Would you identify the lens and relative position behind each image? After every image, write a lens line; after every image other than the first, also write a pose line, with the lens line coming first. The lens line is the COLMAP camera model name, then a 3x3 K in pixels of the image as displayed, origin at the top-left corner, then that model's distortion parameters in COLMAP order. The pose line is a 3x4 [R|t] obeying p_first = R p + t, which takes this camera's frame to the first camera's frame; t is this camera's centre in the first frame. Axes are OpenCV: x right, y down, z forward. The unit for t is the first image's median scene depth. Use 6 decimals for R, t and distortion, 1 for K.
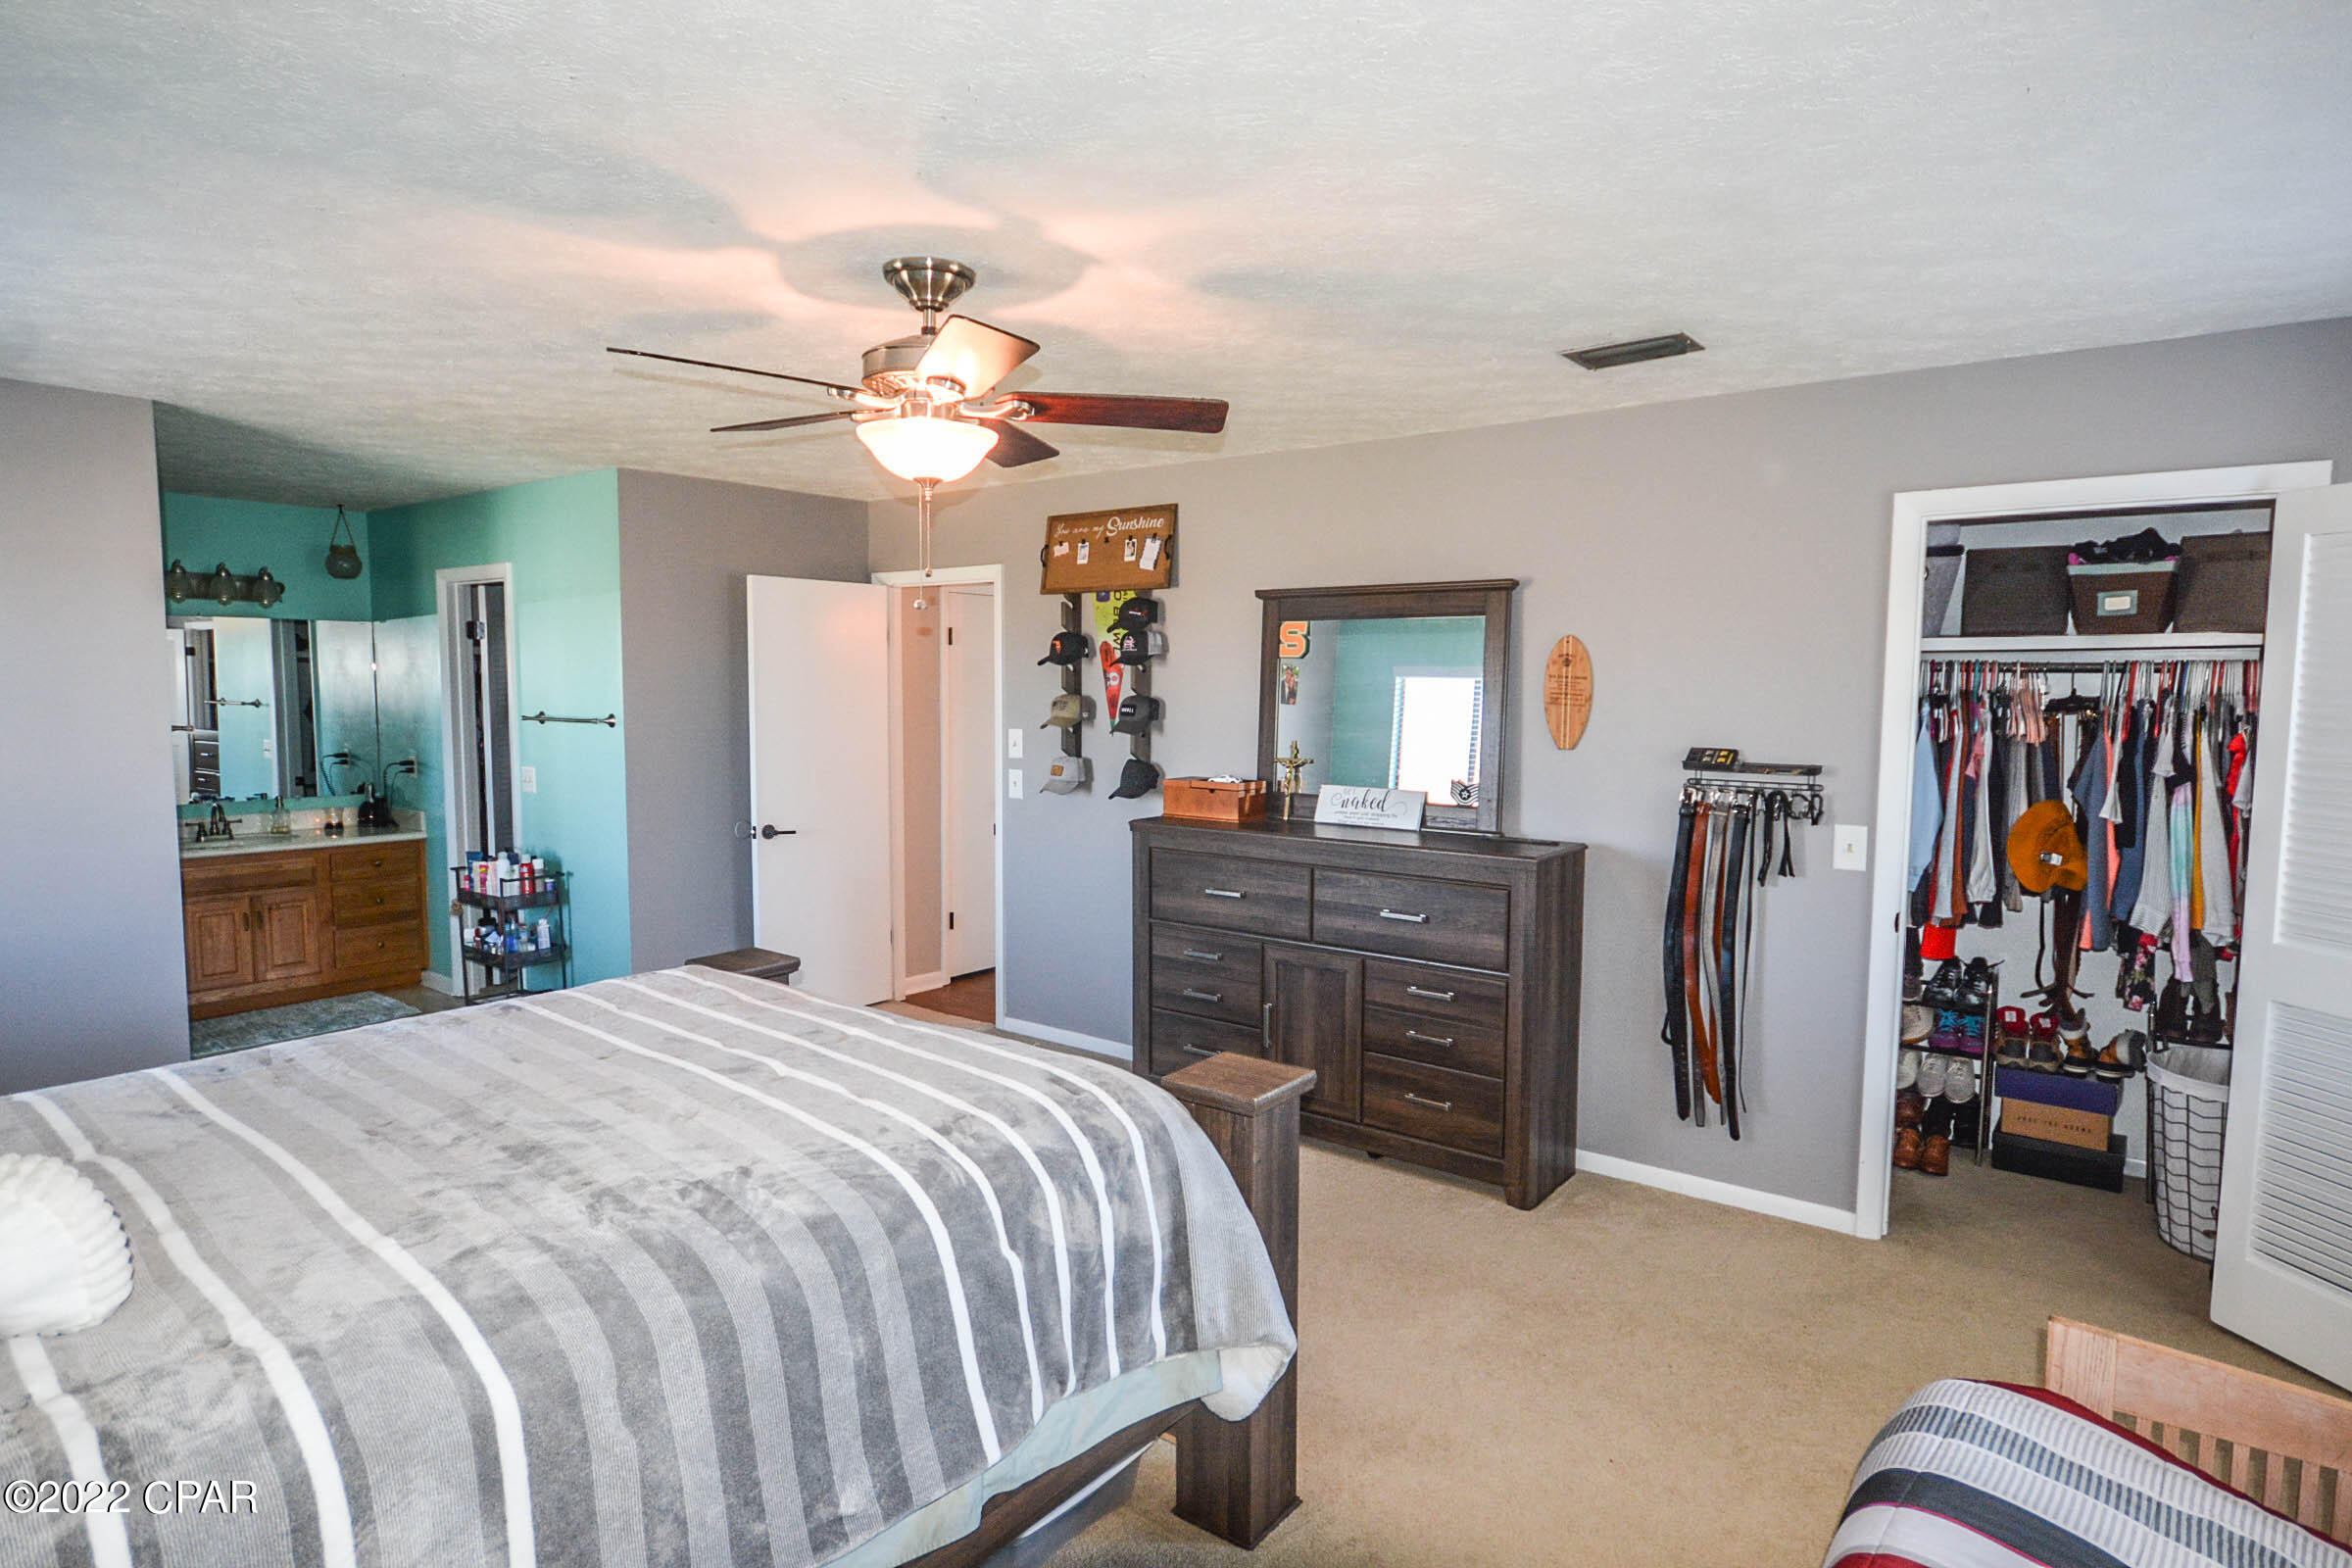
lens RADIAL K [[1257.4, 0, 1150.9], [0, 1257.4, 781.6], [0, 0, 1]] dist [0.015388, 0.000357]
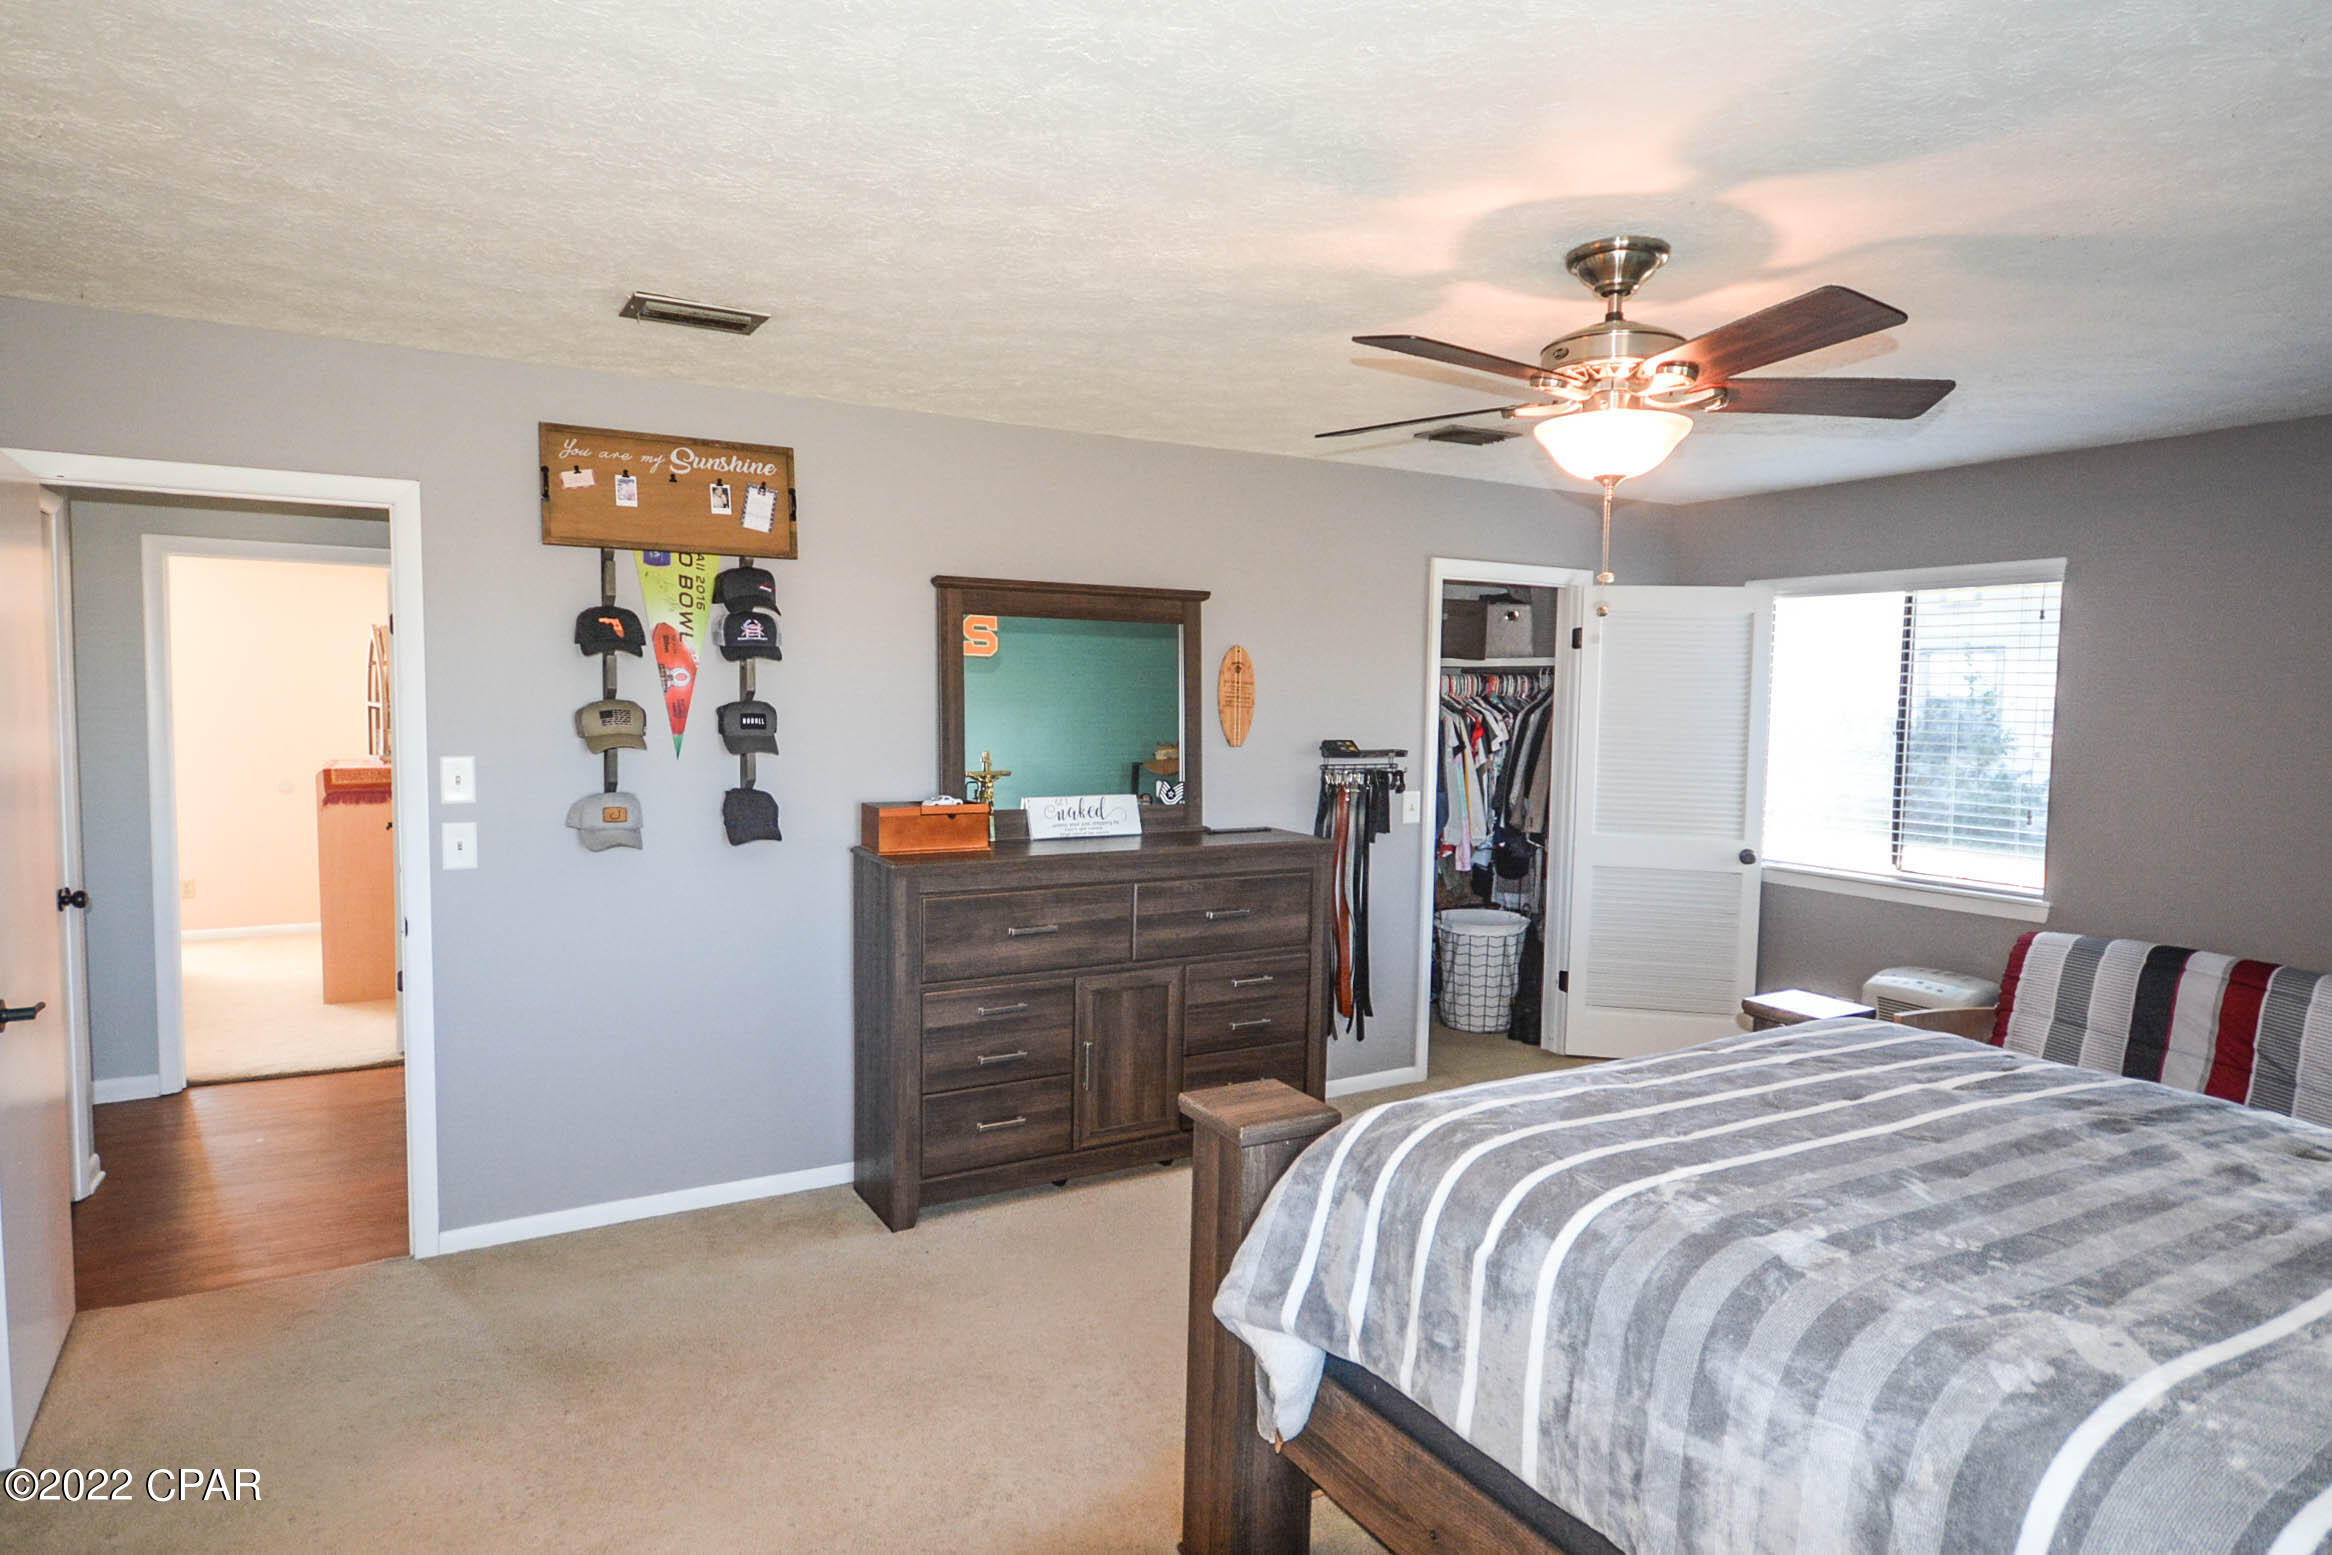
lens RADIAL K [[1319.4, 0, 1164.6], [0, 1319.4, 781.6], [0, 0, 1]] dist [0.001681, 0.000190]
pose [[0.386430, -0.064770, 0.920041, -0.684106], [0.062768, 0.997065, 0.043829, -0.043651], [-0.920180, 0.040812, 0.389362, 0.523672]]
